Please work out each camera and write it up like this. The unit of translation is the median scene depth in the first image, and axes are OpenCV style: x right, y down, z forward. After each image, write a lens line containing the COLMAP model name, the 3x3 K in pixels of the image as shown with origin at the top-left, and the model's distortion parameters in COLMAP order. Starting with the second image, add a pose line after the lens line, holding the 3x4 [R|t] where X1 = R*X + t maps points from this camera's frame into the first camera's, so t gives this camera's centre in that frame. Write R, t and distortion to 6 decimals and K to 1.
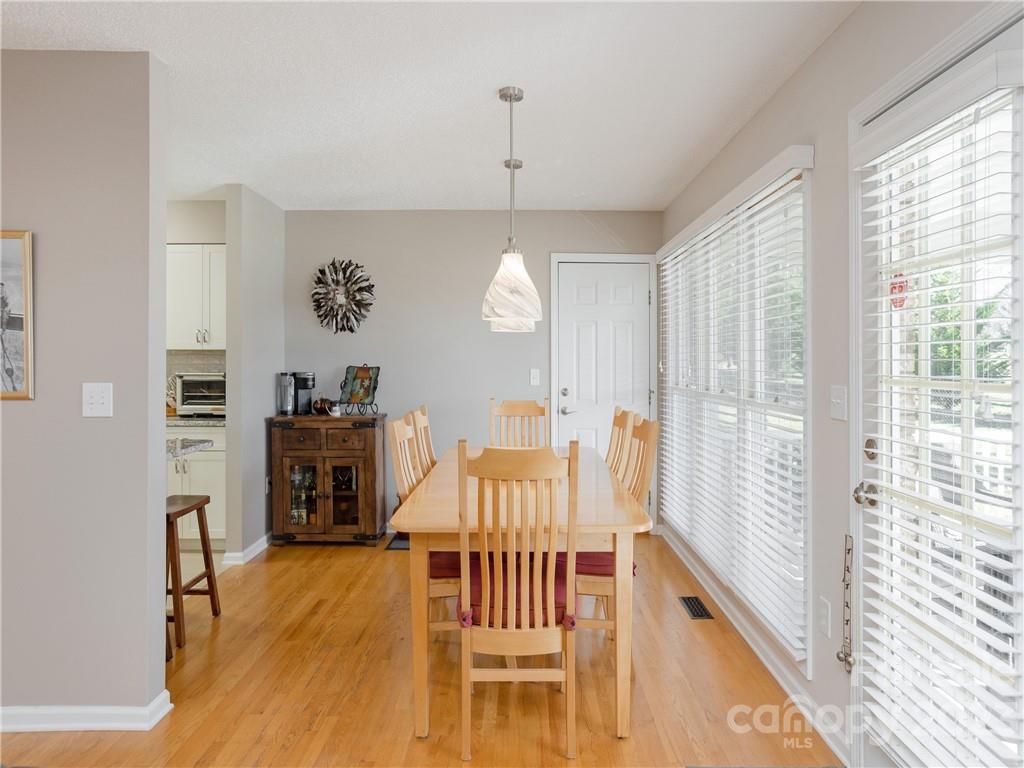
lens RADIAL K [[692.1, 0, 512.1], [0, 692.1, 359.6], [0, 0, 1]] dist [-0.005019, -0.001101]
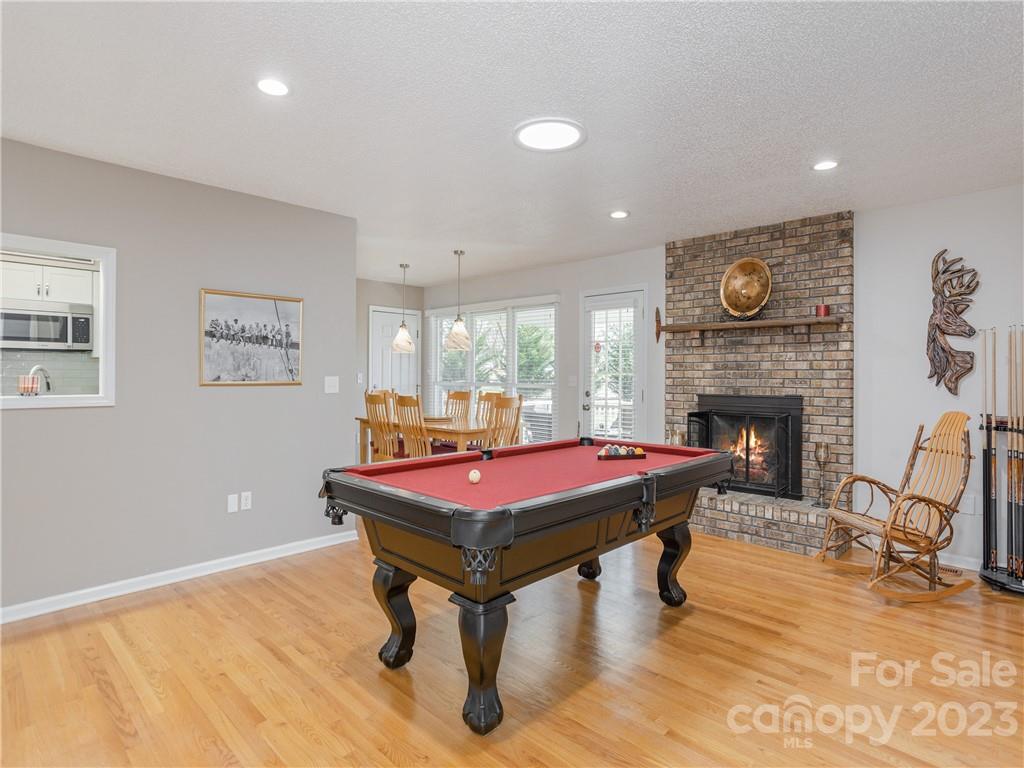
lens RADIAL K [[552.1, 0, 512.0], [0, 552.1, 384.0], [0, 0, 1]] dist [-0.004702, 0.009906]
pose [[0.693835, -0.013035, 0.720016, -0.755047], [-0.001150, 0.999815, 0.019208, 0.012967], [-0.720133, -0.014155, 0.693692, -0.276848]]
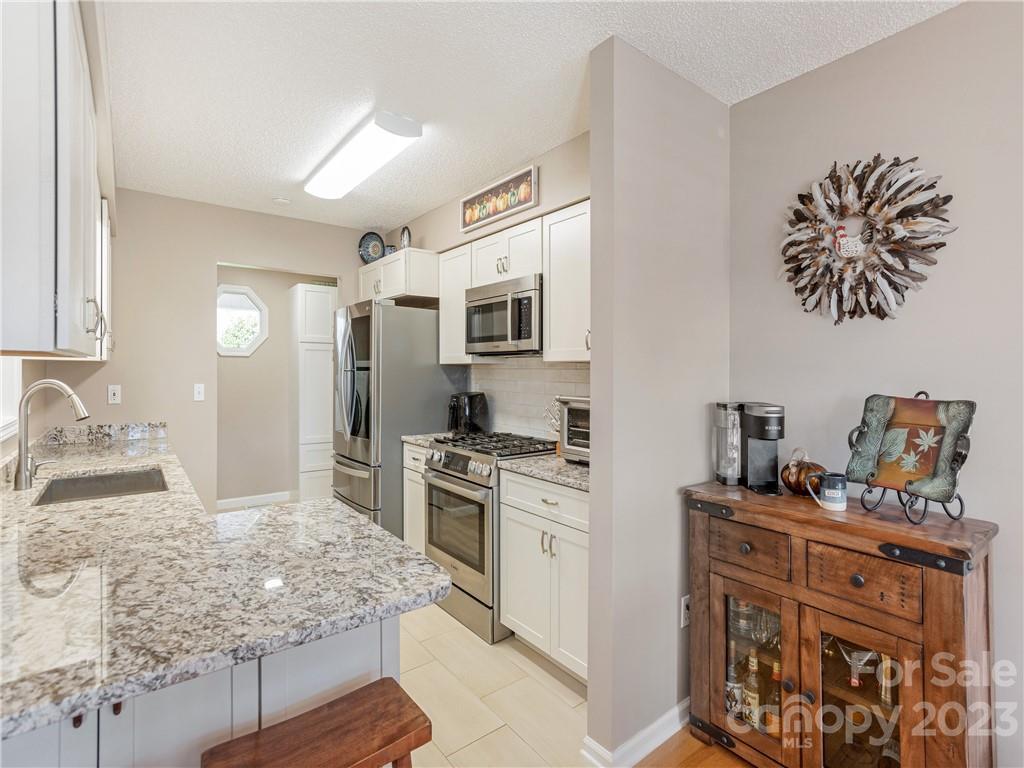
lens RADIAL K [[492.0, 0, 486.8], [0, 492.0, 375.8], [0, 0, 1]] dist [-0.003701, 0.000498]
pose [[0.616343, 0.004173, -0.787467, -0.145264], [-0.003591, 0.999990, 0.002489, -0.002559], [0.787470, 0.001294, 0.616352, 0.631425]]
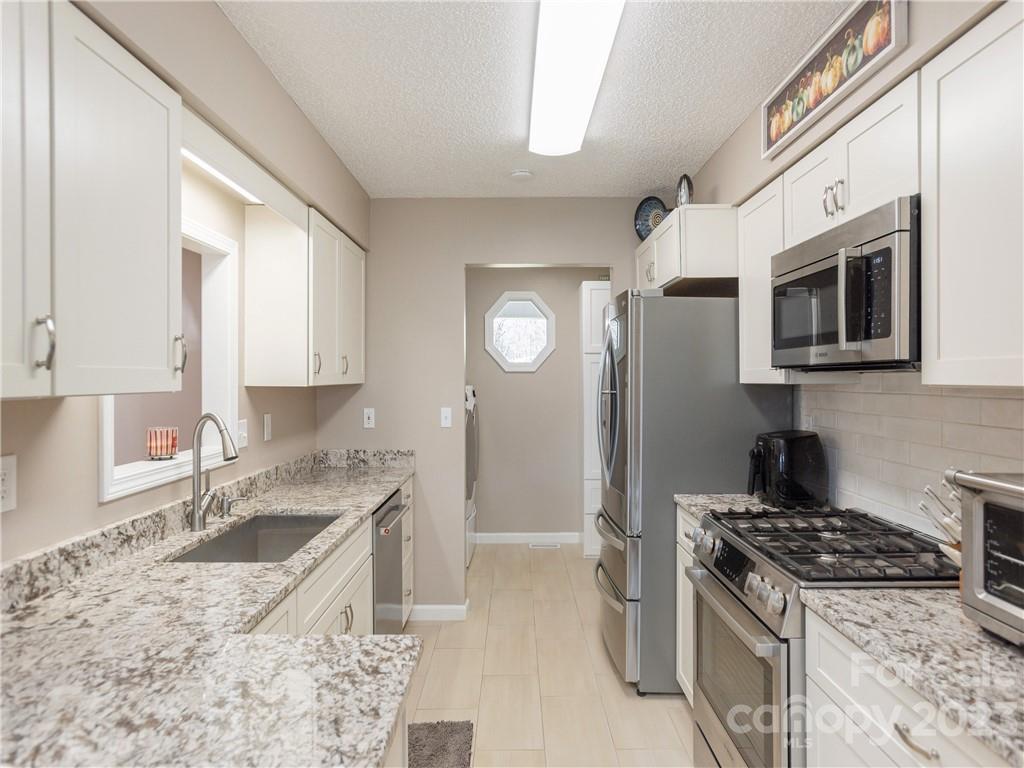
lens RADIAL K [[552.1, 0, 512.0], [0, 552.1, 384.0], [0, 0, 1]] dist [-0.004702, 0.009906]
pose [[0.046543, 0.001071, -0.998916, -0.260718], [0.000798, 0.999999, 0.001109, -0.017650], [0.998916, -0.000849, 0.046542, 0.789131]]
